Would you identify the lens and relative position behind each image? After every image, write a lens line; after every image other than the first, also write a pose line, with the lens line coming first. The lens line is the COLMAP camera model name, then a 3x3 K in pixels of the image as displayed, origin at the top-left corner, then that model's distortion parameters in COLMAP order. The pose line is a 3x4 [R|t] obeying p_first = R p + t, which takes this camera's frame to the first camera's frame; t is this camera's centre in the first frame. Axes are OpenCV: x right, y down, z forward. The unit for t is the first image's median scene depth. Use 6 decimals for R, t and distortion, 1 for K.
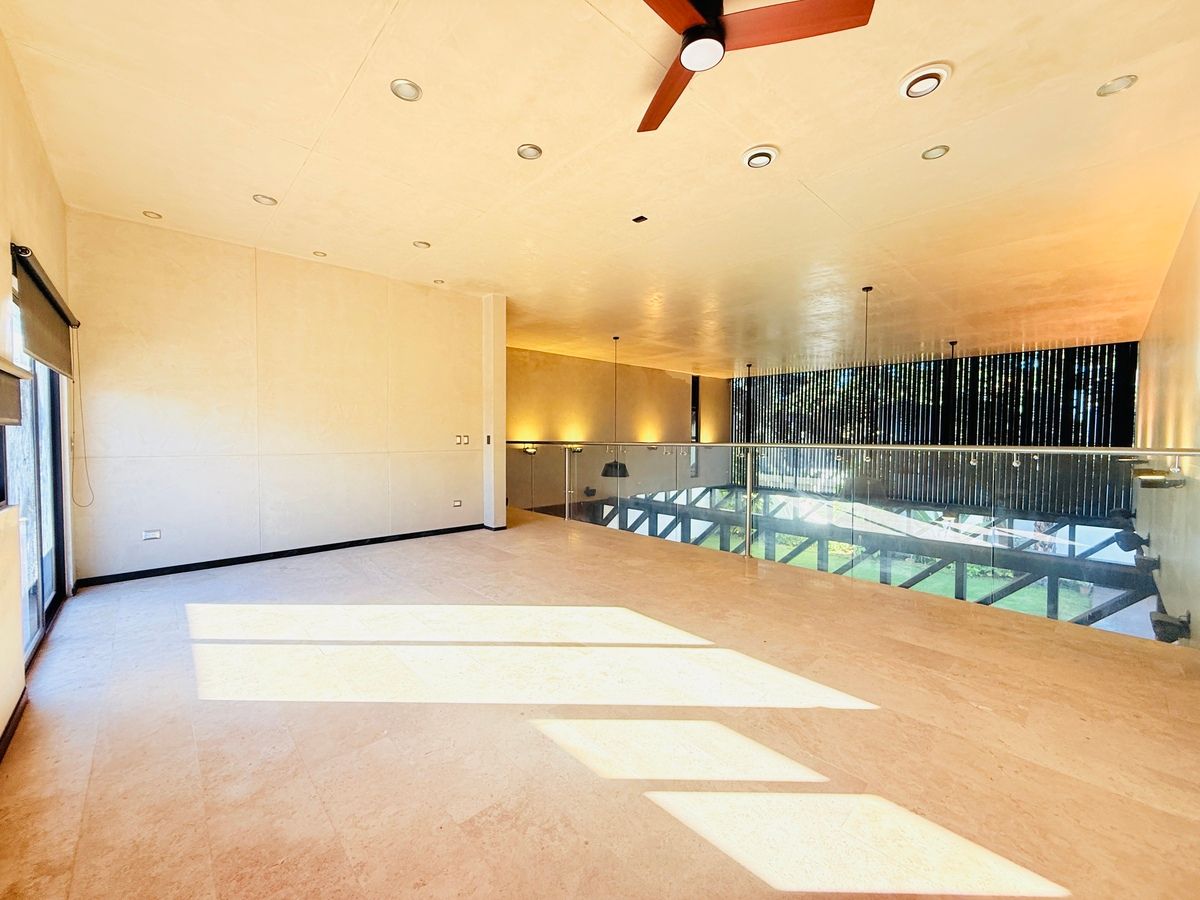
lens RADIAL K [[479.2, 0, 600.0], [0, 479.2, 450.0], [0, 0, 1]] dist [0.001699, 0.000322]
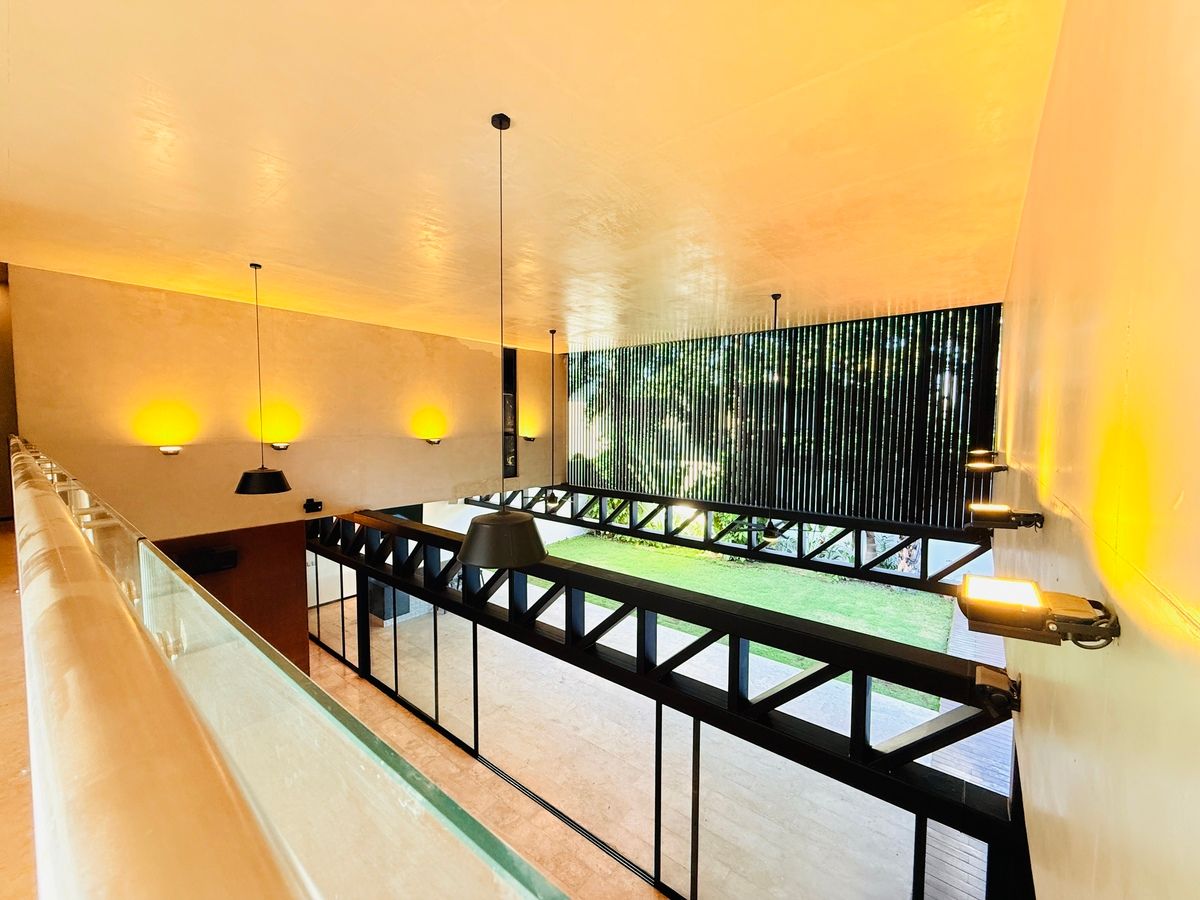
lens RADIAL K [[479.2, 0, 600.0], [0, 479.2, 450.0], [0, 0, 1]] dist [0.001699, 0.000322]
pose [[0.988830, -0.012349, 0.148537, 0.255524], [0.008575, 0.999625, 0.026021, -0.009124], [-0.148802, -0.024456, 0.988564, 0.229433]]
